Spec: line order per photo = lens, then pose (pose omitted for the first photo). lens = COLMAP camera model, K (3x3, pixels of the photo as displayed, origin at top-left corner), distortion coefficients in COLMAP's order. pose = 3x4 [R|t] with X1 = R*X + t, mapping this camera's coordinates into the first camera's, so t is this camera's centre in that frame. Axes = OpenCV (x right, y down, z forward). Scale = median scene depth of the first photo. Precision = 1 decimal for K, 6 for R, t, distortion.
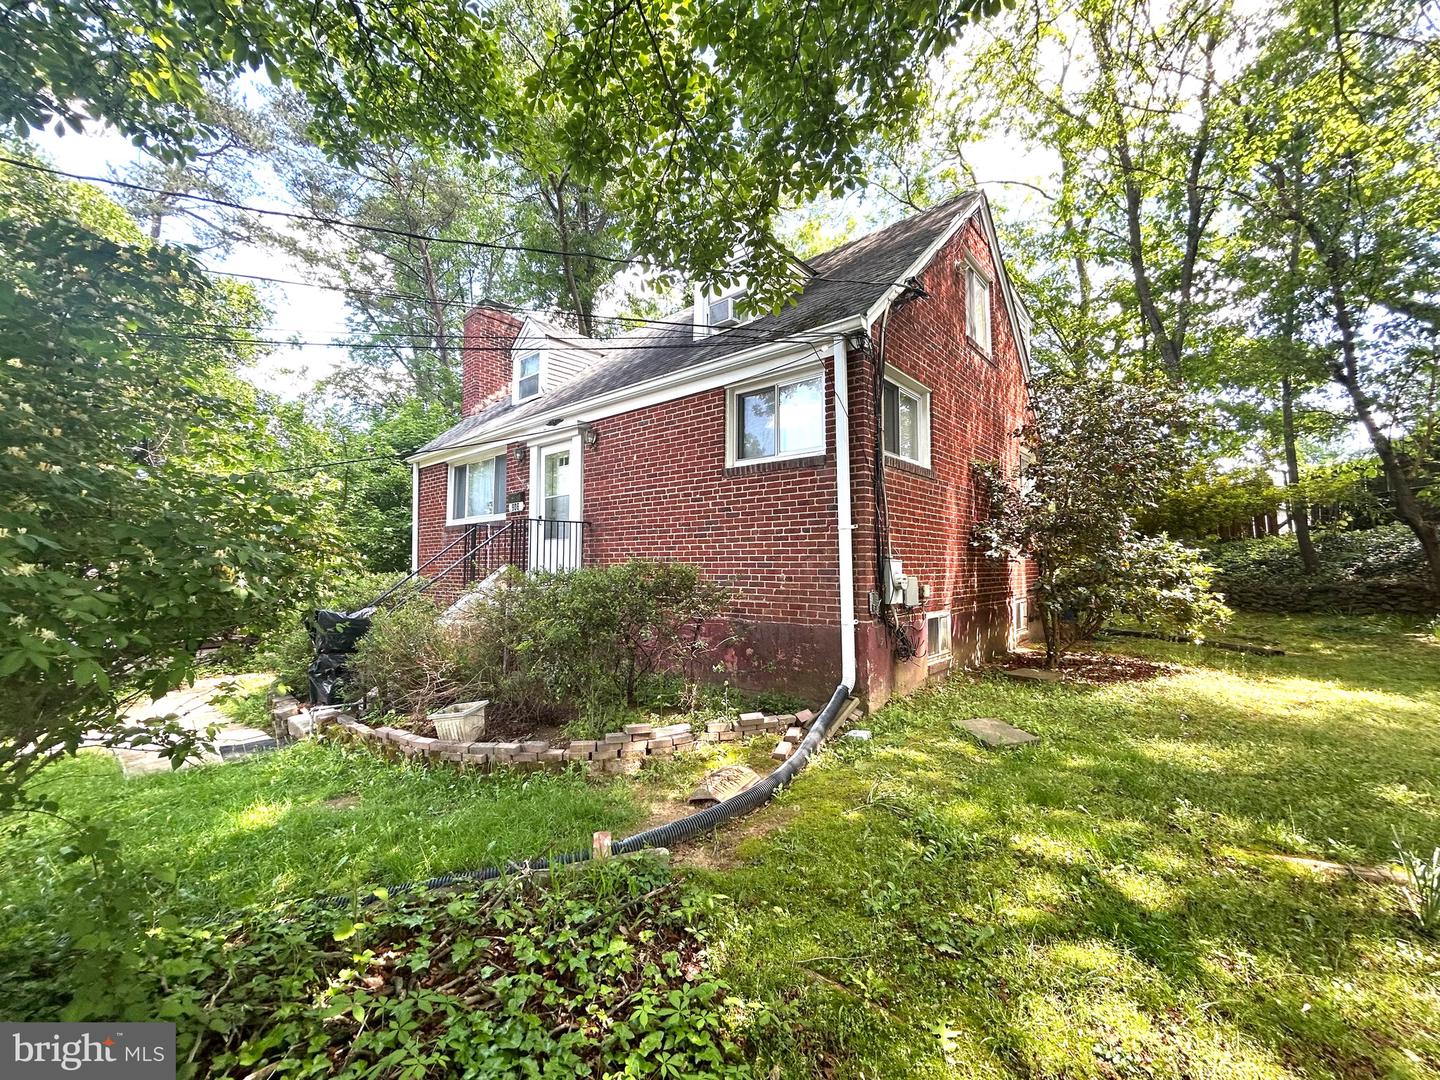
lens RADIAL K [[574.3, 0, 720.0], [0, 574.3, 540.0], [0, 0, 1]] dist [-0.000007, 0.000214]
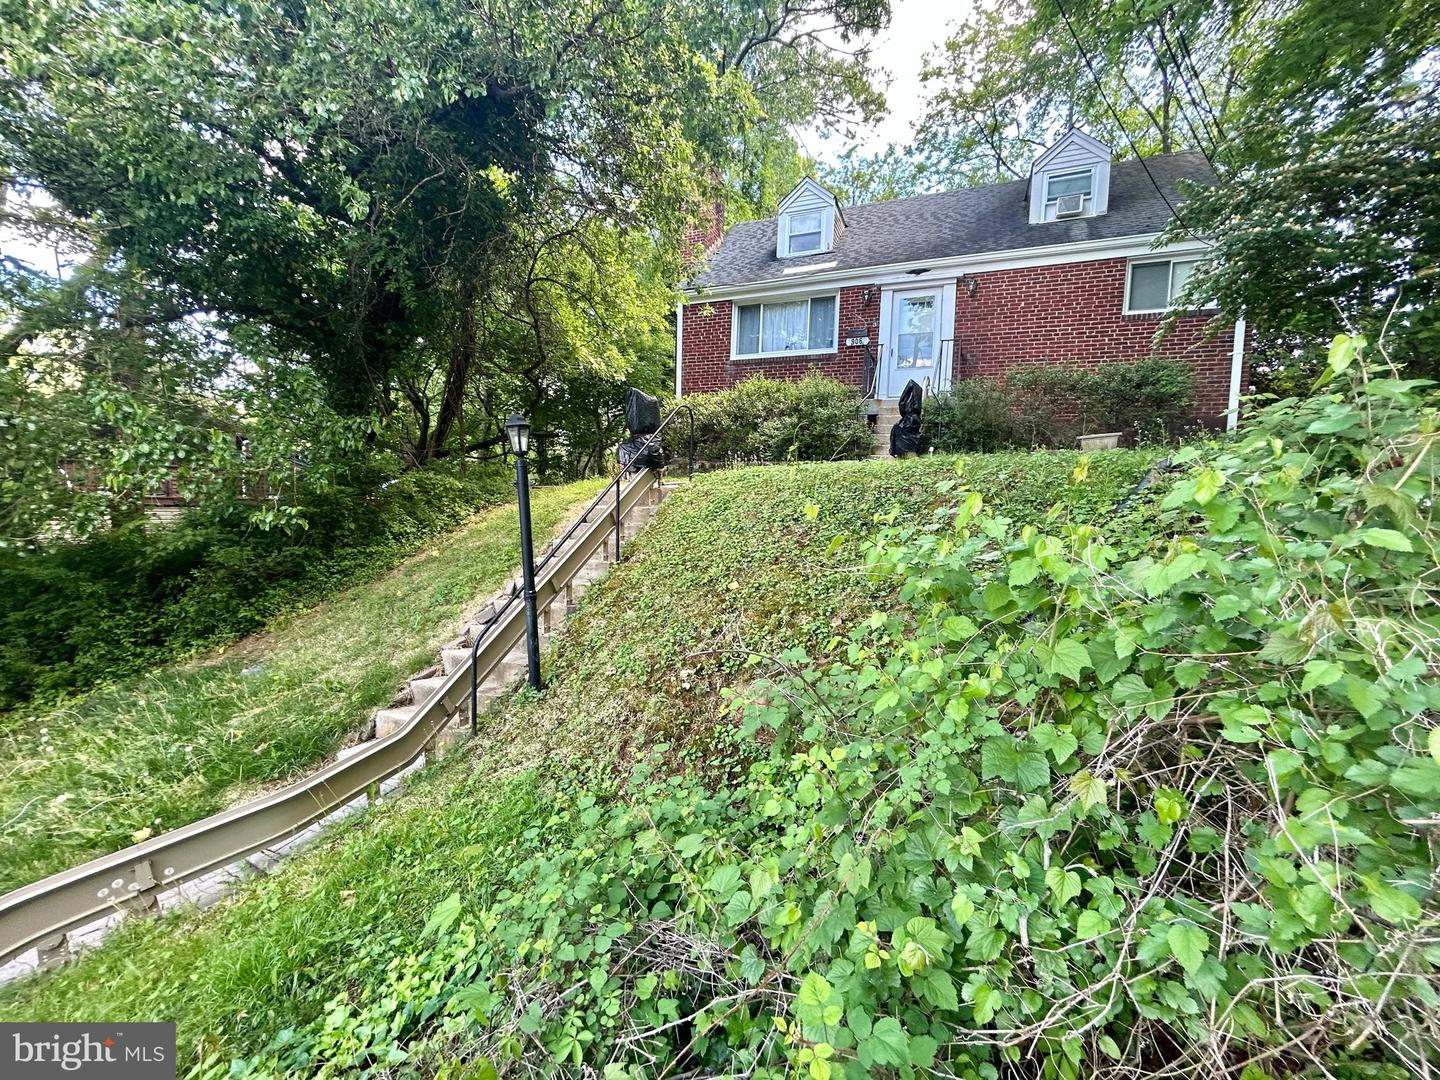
lens RADIAL K [[574.3, 0, 720.0], [0, 574.3, 540.0], [0, 0, 1]] dist [-0.000007, 0.000214]
pose [[0.950551, 0.008861, 0.310442, -1.645294], [-0.048904, 0.991393, 0.121444, 0.366990], [-0.306694, -0.130621, 0.942803, -0.168604]]
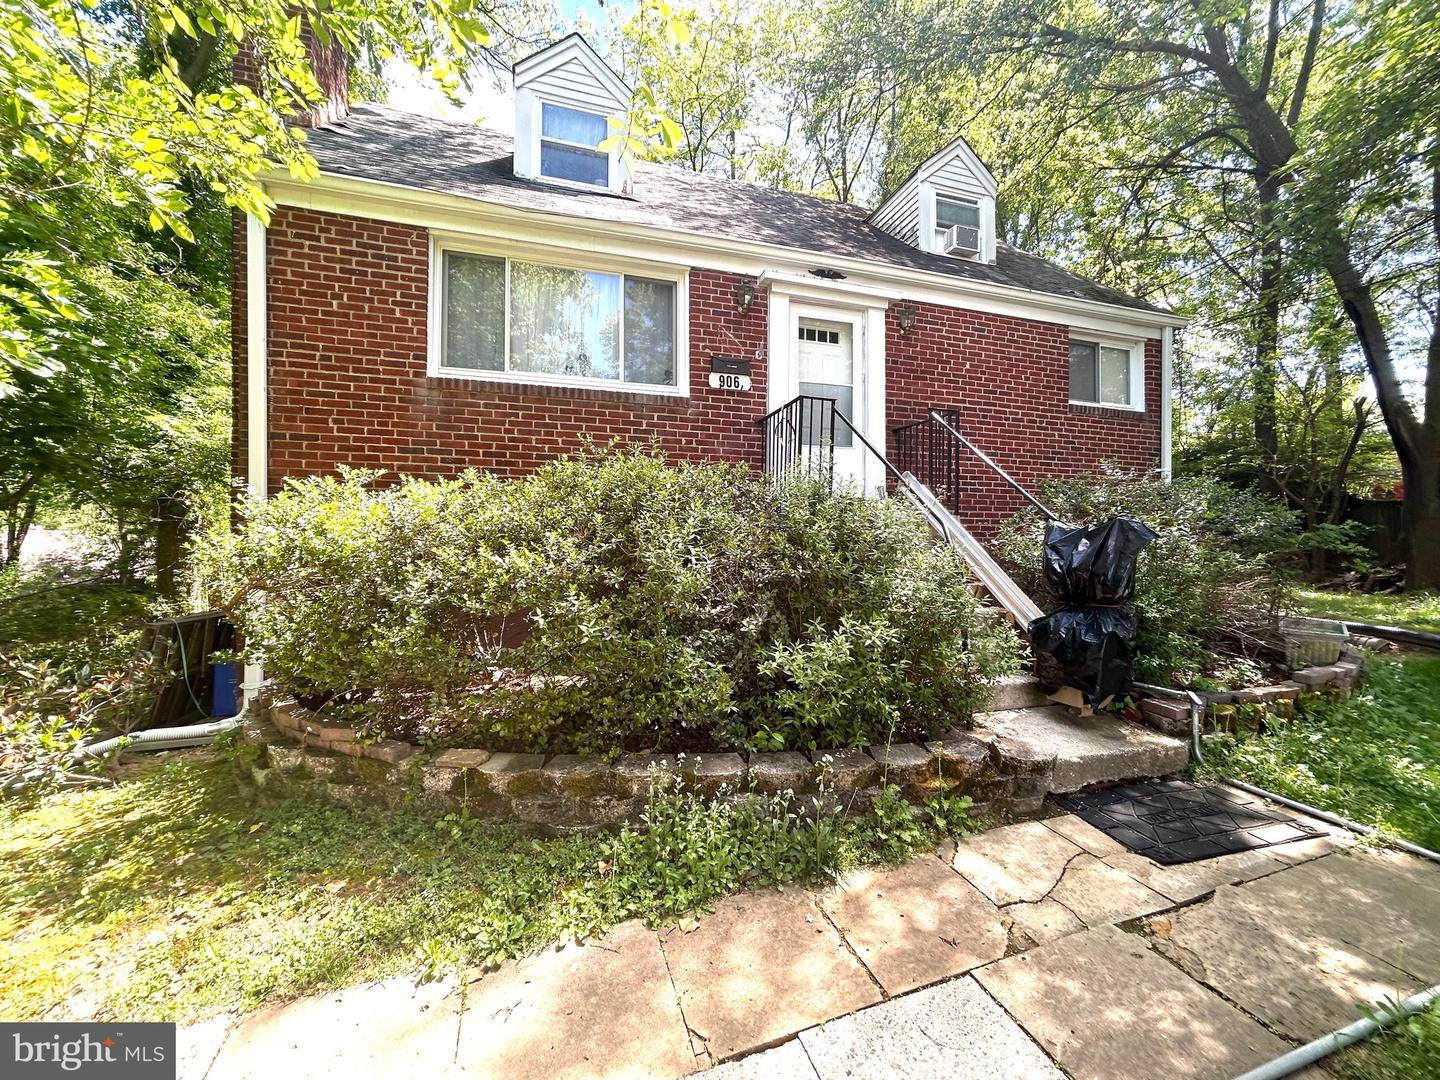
lens RADIAL K [[574.3, 0, 720.0], [0, 574.3, 540.0], [0, 0, 1]] dist [-0.000007, 0.000214]
pose [[0.528443, 0.007738, 0.848934, -1.434637], [-0.047831, 0.998642, 0.020671, 0.159128], [-0.847620, -0.051529, 0.528095, 1.121741]]
